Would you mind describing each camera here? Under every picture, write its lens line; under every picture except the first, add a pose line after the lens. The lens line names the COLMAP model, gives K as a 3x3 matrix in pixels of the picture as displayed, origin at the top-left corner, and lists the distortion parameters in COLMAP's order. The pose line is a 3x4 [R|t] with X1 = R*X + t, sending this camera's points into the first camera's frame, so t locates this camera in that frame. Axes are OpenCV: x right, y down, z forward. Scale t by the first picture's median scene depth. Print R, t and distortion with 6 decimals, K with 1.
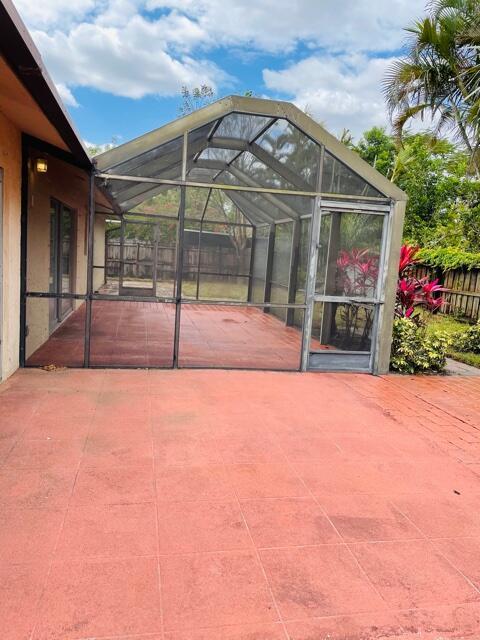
lens RADIAL K [[482.1, 0, 240.0], [0, 482.1, 320.0], [0, 0, 1]] dist [0.089341, -0.119566]
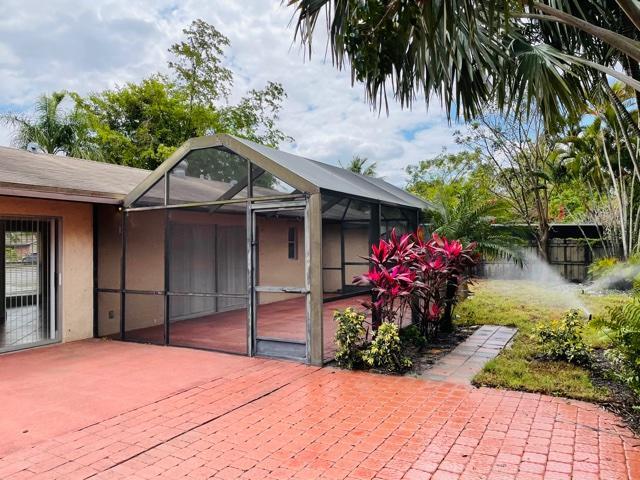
lens RADIAL K [[482.1, 0, 321.4], [0, 482.1, 235.0], [0, 0, 1]] dist [0.089341, -0.119566]
pose [[0.753948, -0.093793, -0.650204, 1.042468], [-0.028550, 0.984142, -0.175069, 0.025062], [0.656313, 0.150556, 0.739314, 0.261512]]
